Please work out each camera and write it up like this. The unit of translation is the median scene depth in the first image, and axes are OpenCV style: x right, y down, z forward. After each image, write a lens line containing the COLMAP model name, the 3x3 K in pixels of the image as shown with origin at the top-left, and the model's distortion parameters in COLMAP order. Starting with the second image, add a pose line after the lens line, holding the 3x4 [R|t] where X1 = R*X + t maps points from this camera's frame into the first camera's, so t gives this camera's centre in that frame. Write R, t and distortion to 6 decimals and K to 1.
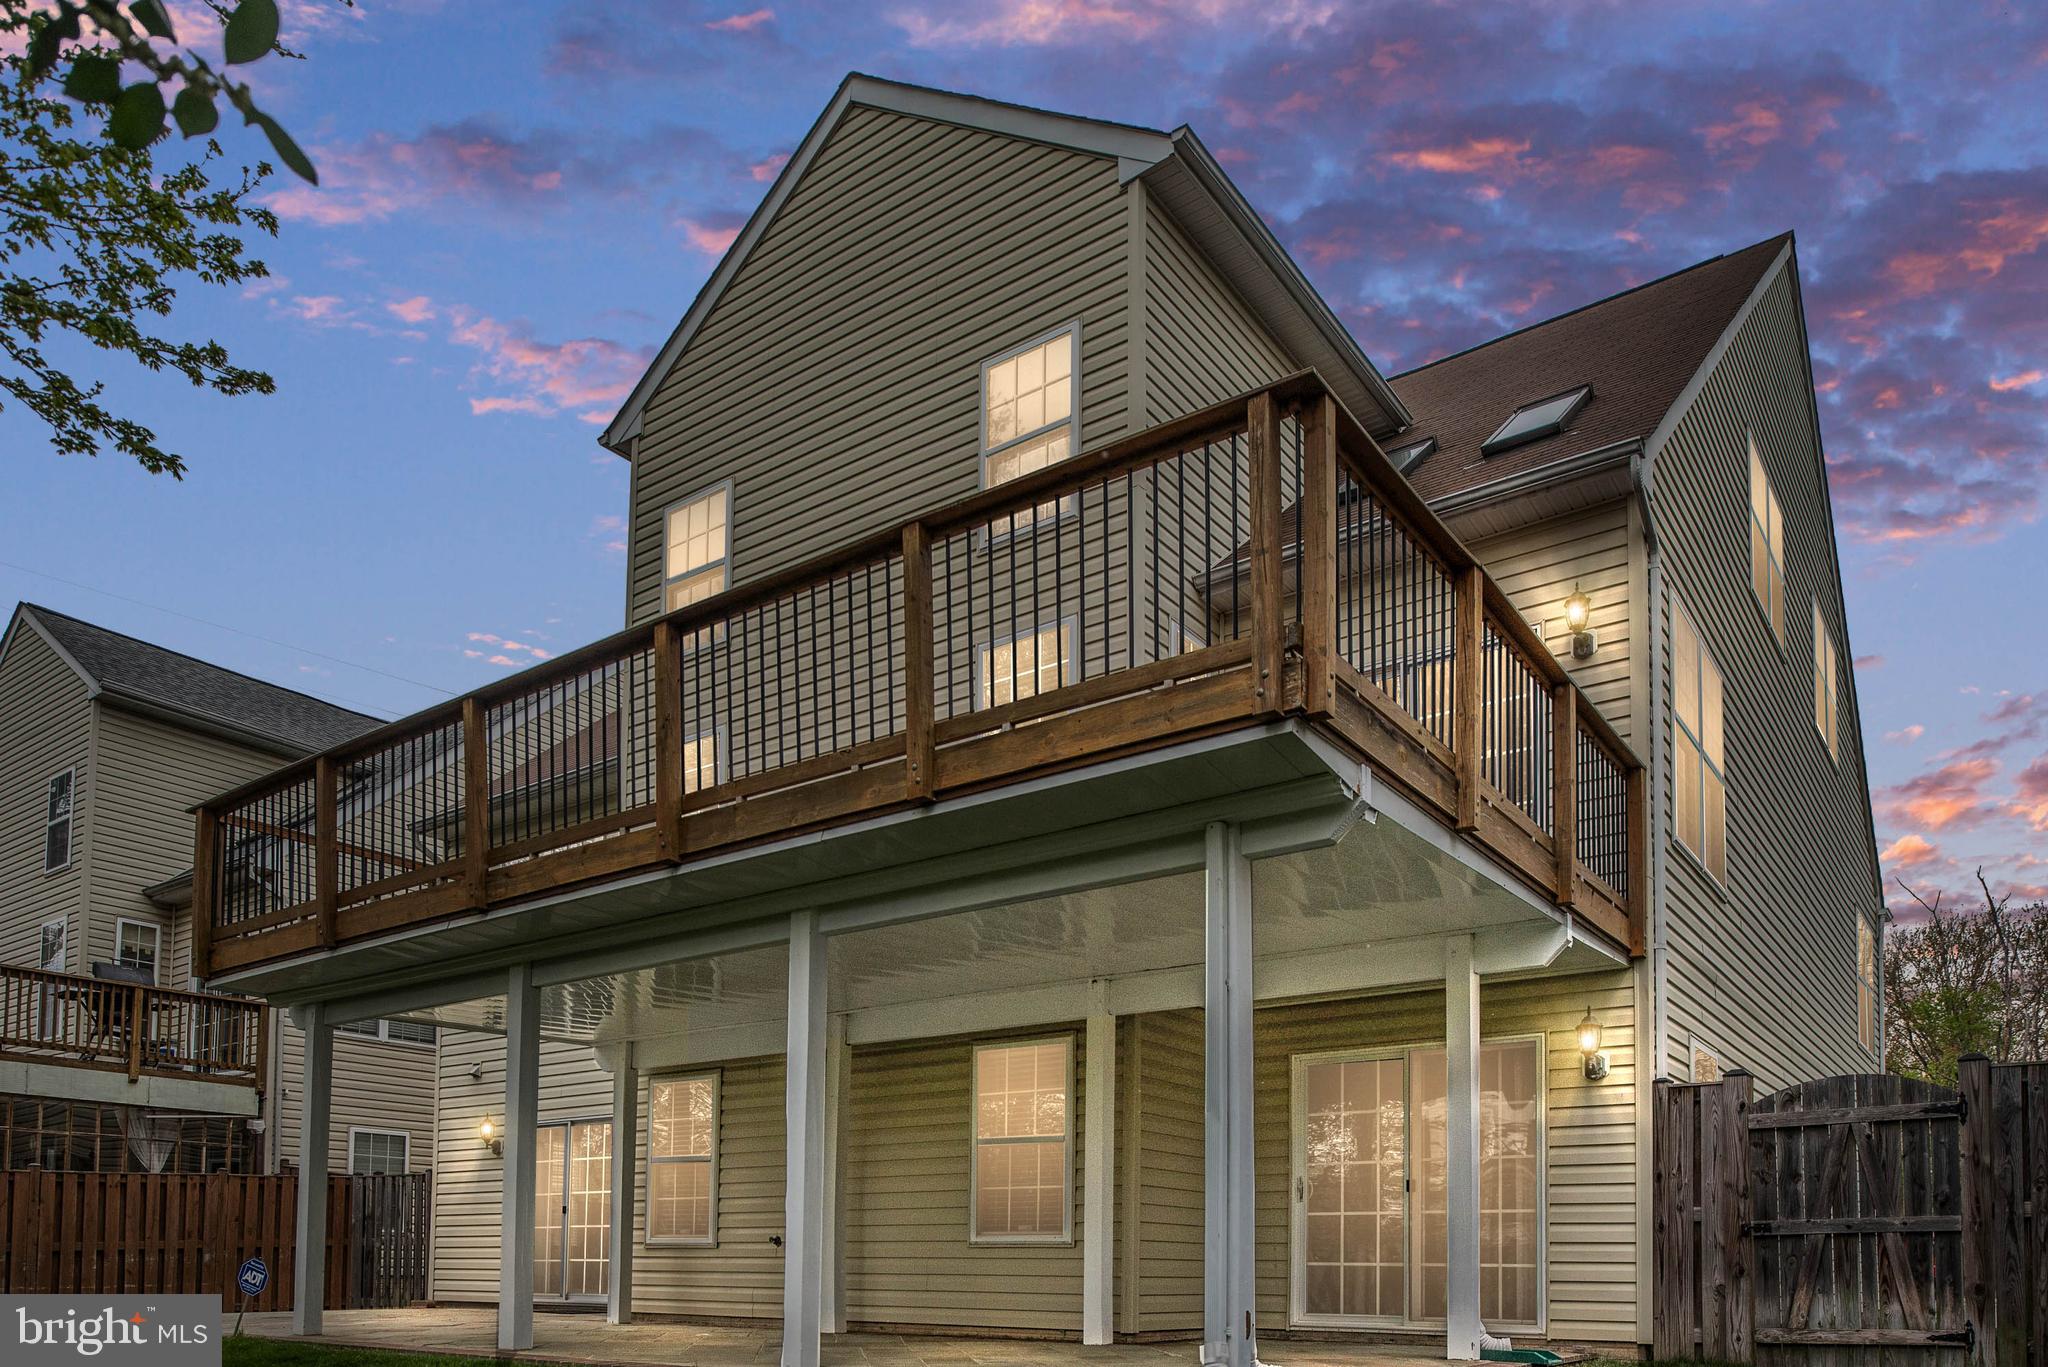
lens RADIAL K [[1518.9, 0, 1046.4], [0, 1518.9, 693.6], [0, 0, 1]] dist [-0.010559, -0.005091]
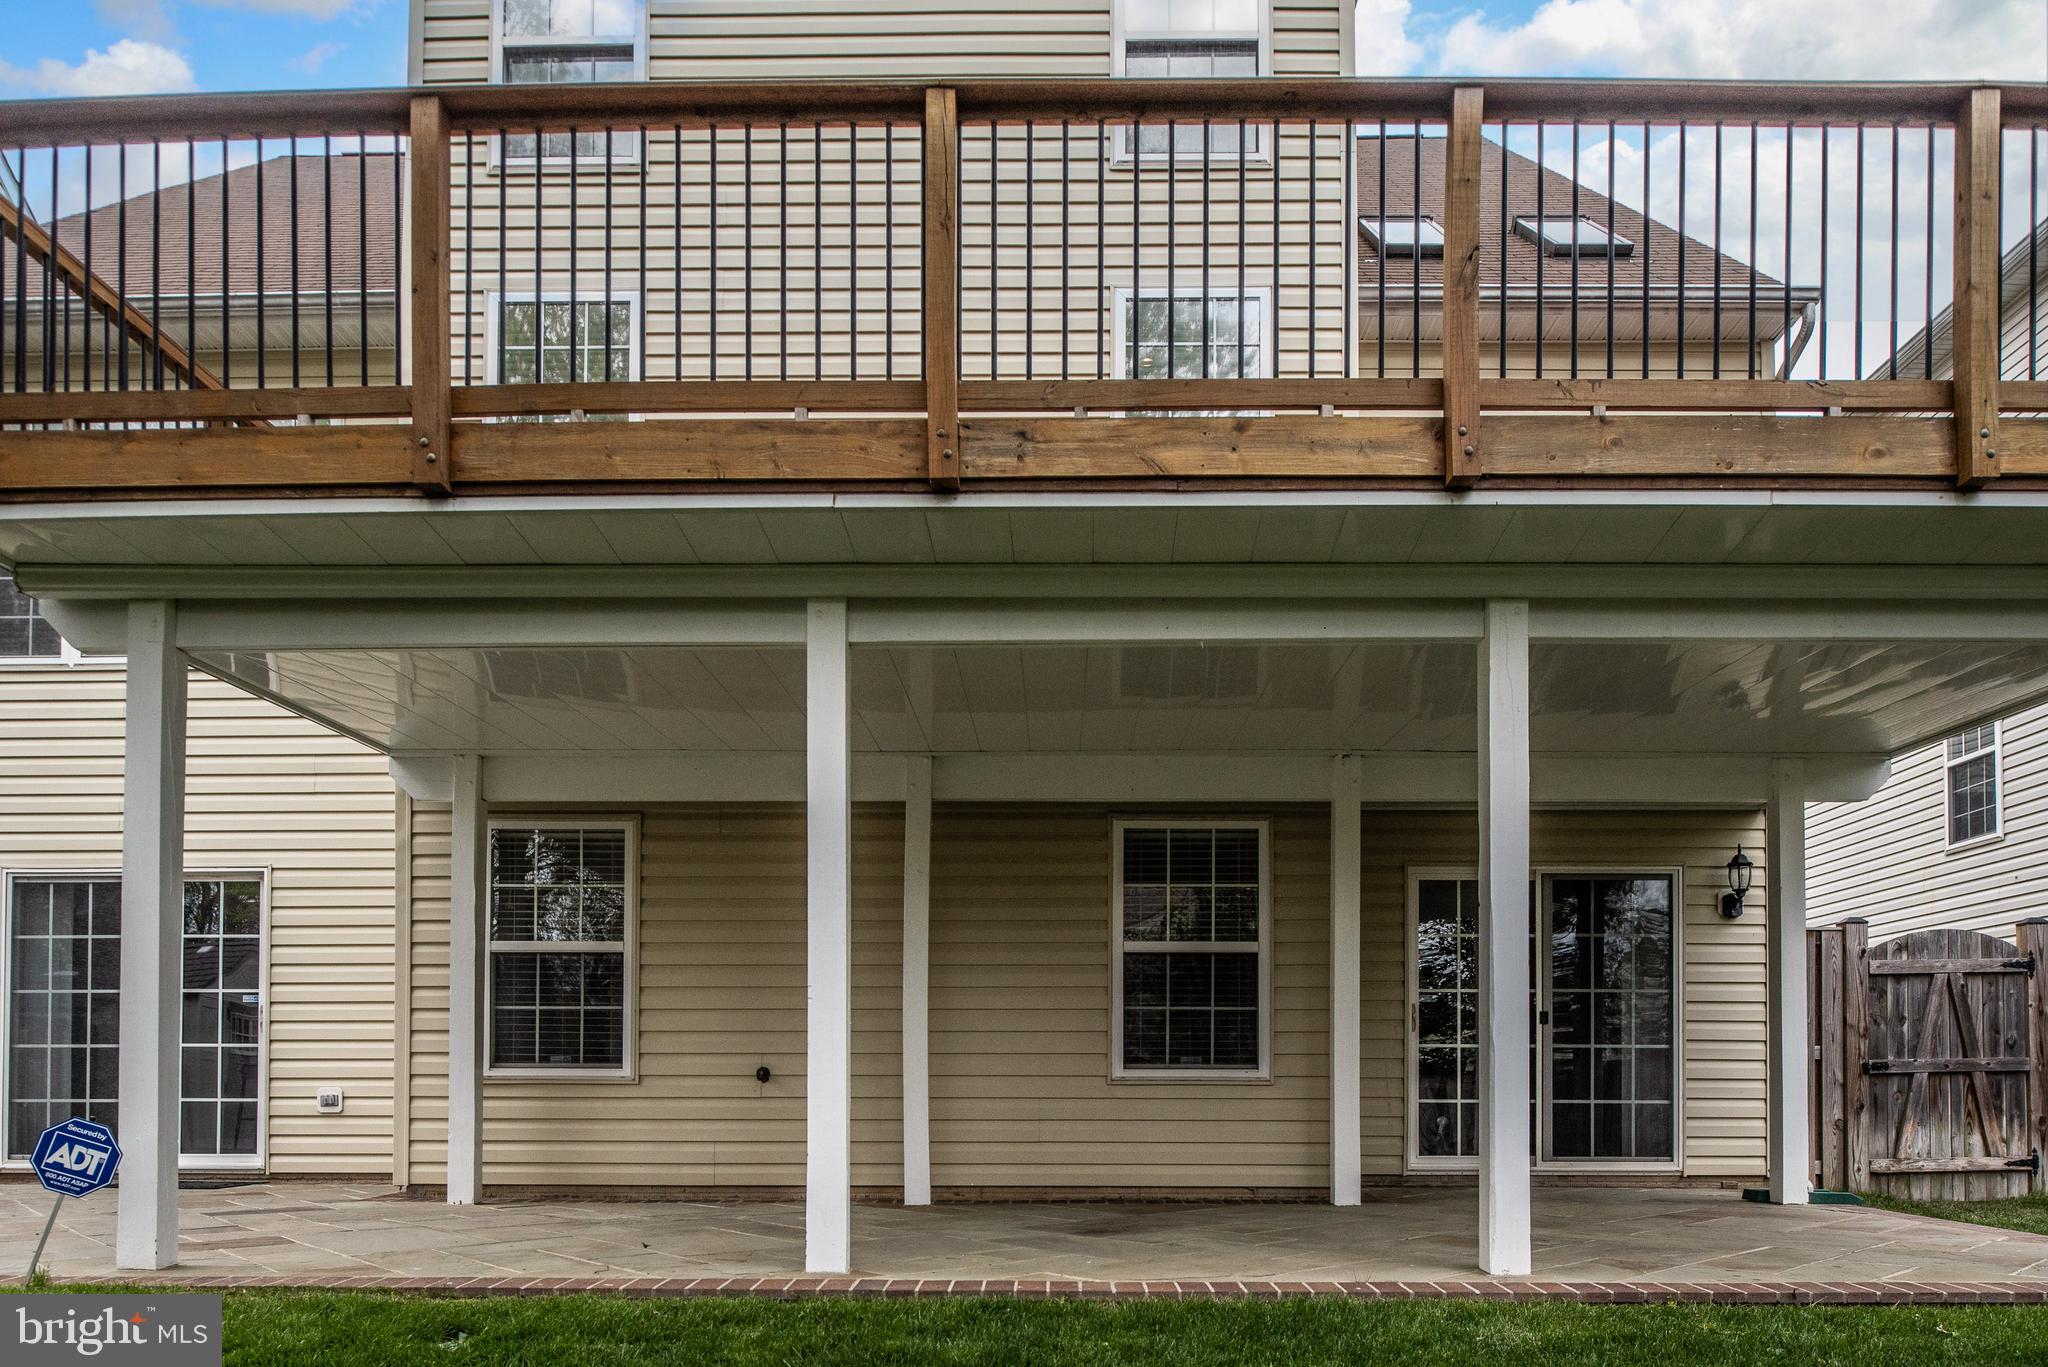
lens RADIAL K [[1518.9, 0, 1021.9], [0, 1518.9, 699.6], [0, 0, 1]] dist [-0.010559, -0.005091]
pose [[0.788488, 0.145614, 0.597565, -0.644712], [-0.215349, 0.975431, 0.046461, 0.180982], [-0.576118, -0.165318, 0.800474, 0.534551]]
